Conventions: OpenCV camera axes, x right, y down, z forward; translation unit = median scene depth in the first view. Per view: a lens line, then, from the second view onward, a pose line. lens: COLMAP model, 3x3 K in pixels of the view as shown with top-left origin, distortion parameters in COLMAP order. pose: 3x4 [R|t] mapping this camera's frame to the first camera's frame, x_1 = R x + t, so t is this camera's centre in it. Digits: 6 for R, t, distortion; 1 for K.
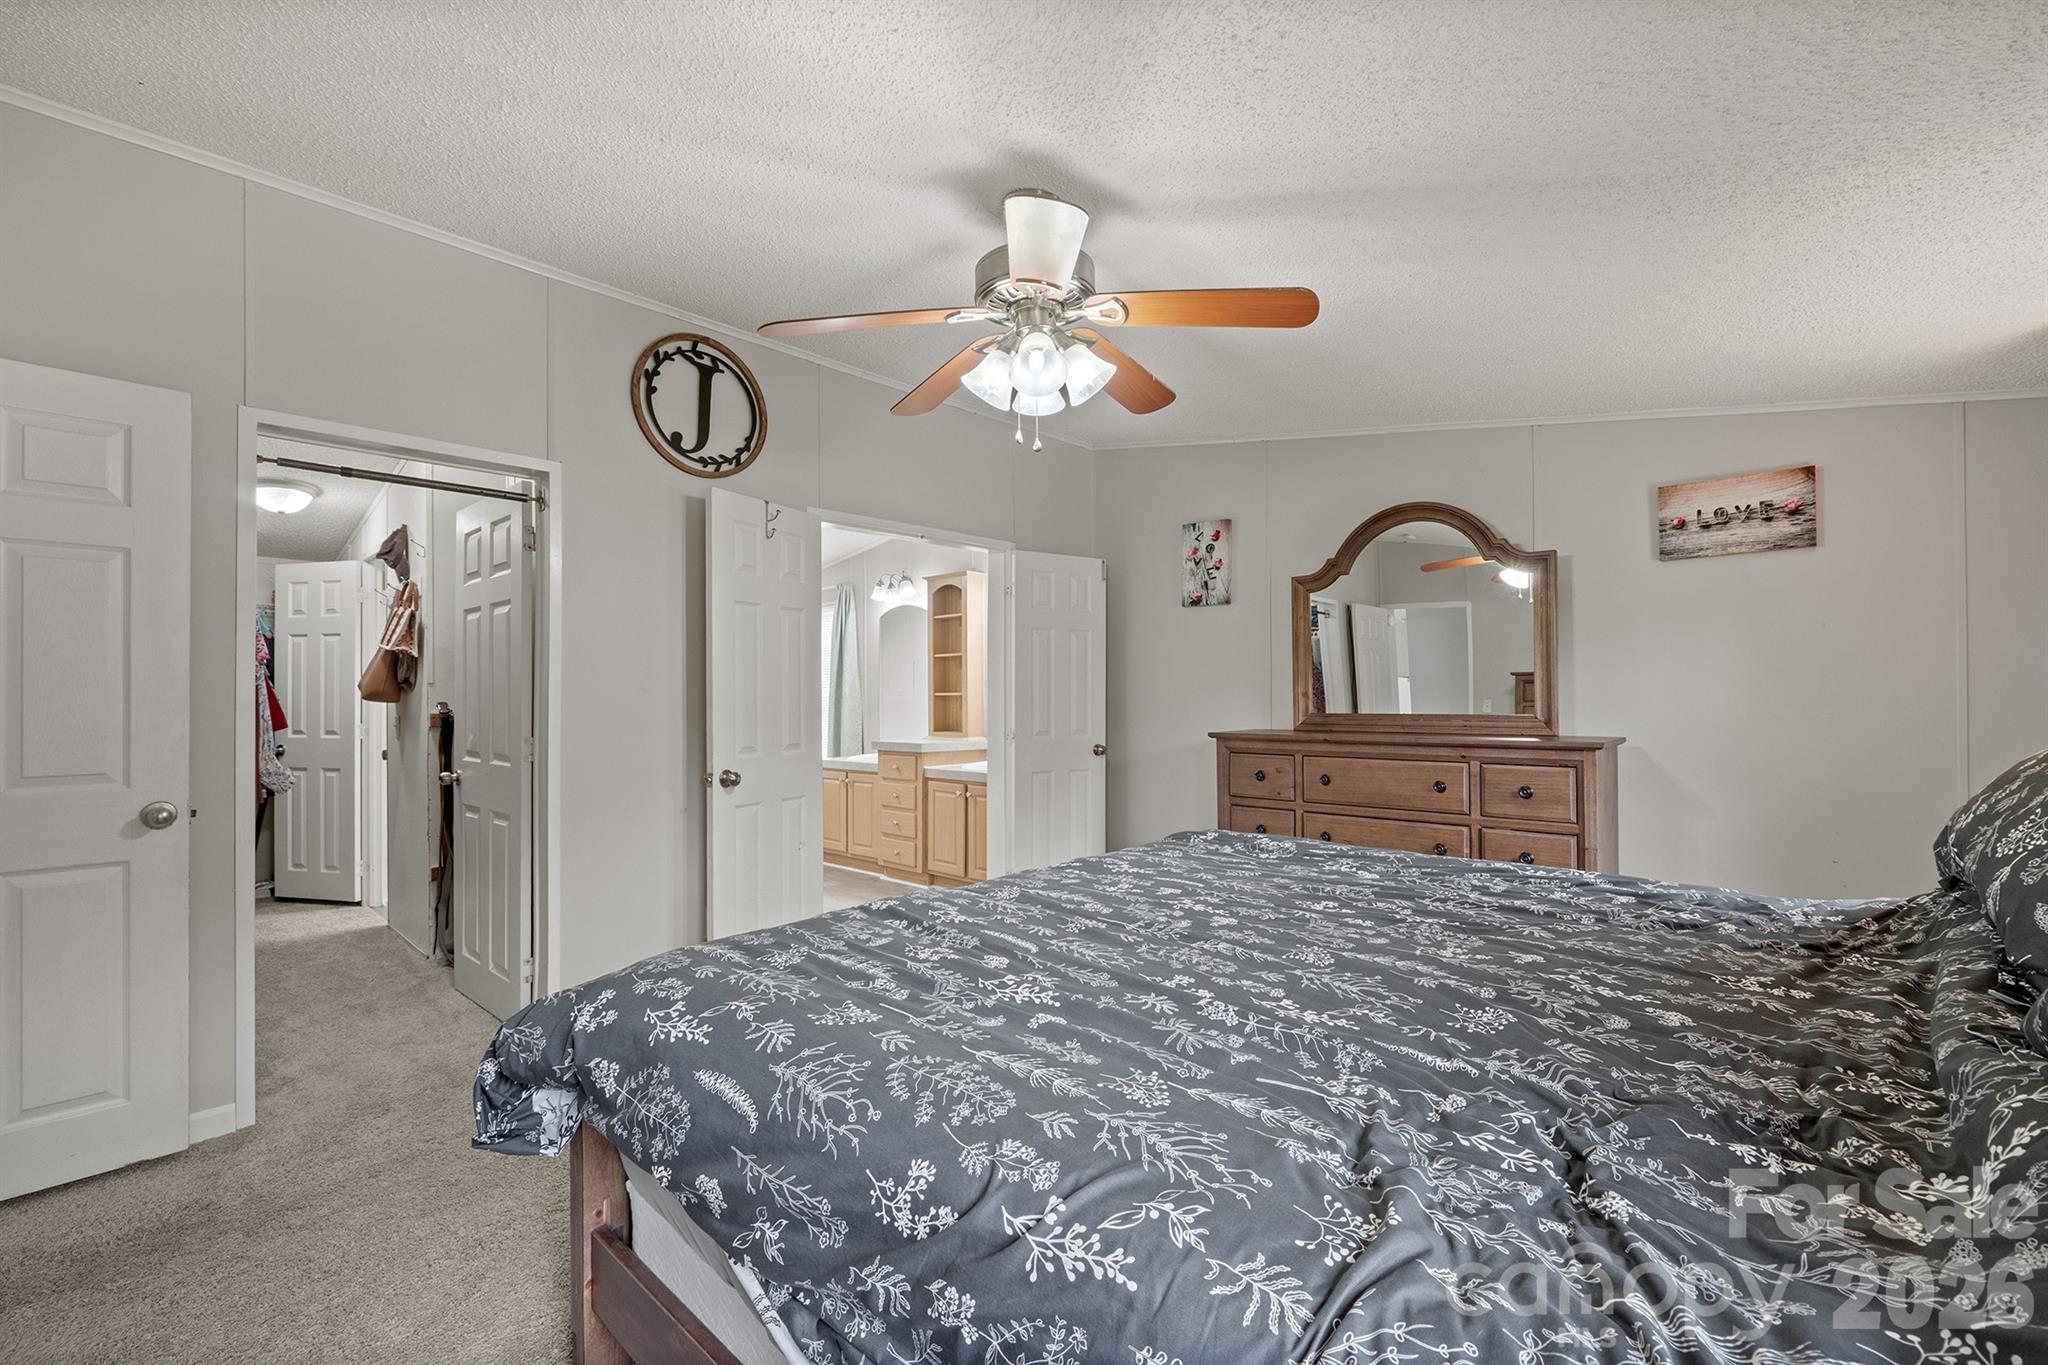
lens RADIAL K [[856.6, 0, 1034.1], [0, 856.6, 688.2], [0, 0, 1]] dist [-0.007365, -0.001729]
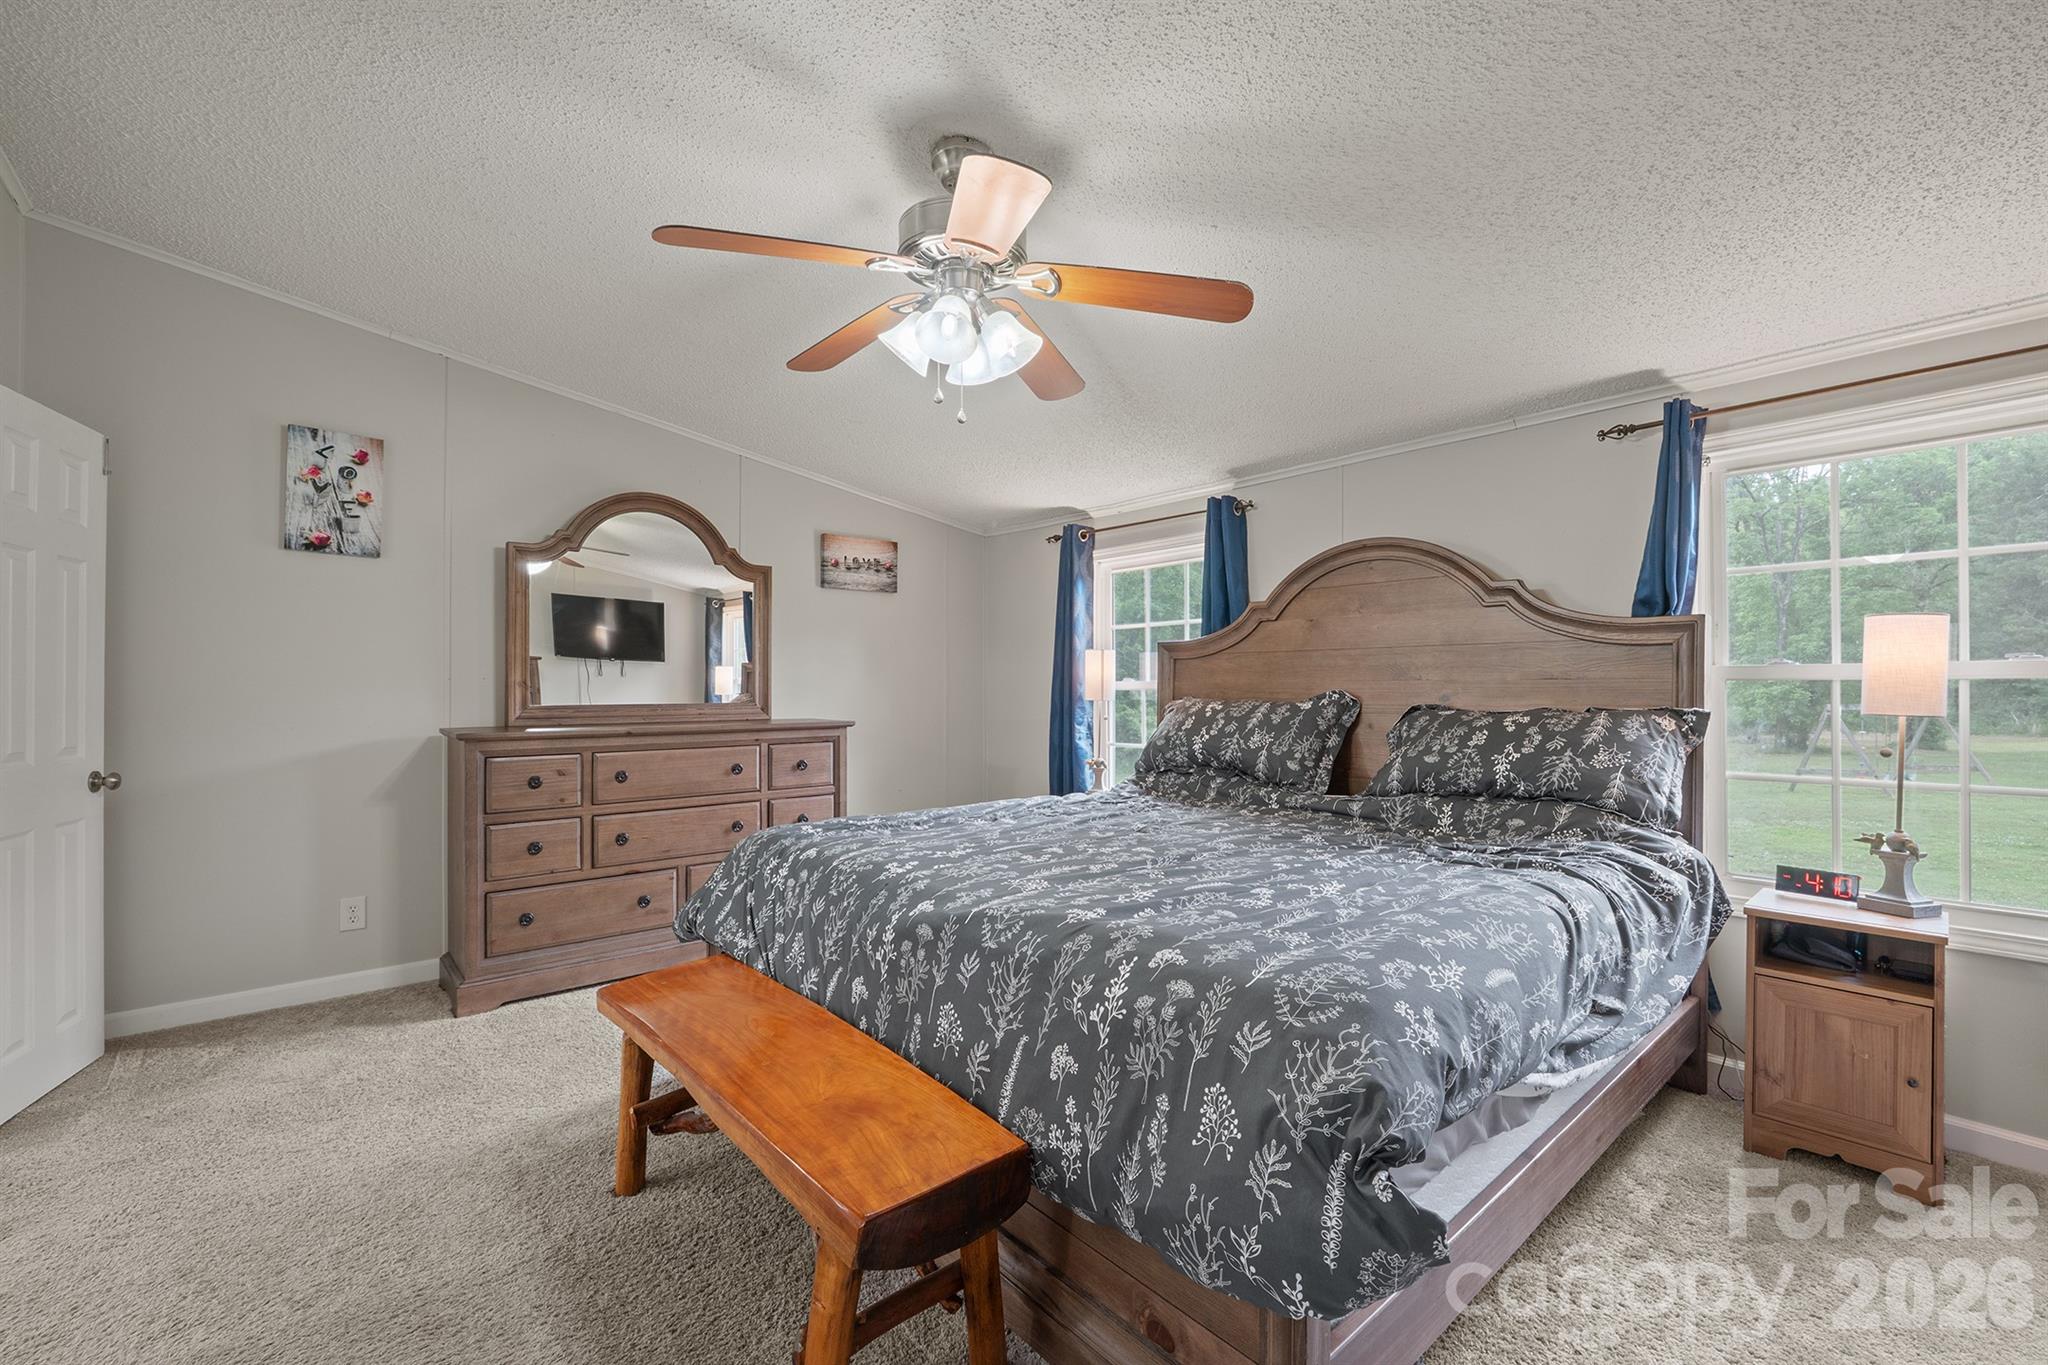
lens RADIAL K [[856.6, 0, 1022.2], [0, 856.6, 684.6], [0, 0, 1]] dist [-0.007365, -0.001729]
pose [[0.113238, 0.006128, 0.993549, -0.579447], [-0.009786, 0.999939, -0.005052, 0.009367], [-0.993520, -0.009151, 0.113291, 0.520198]]
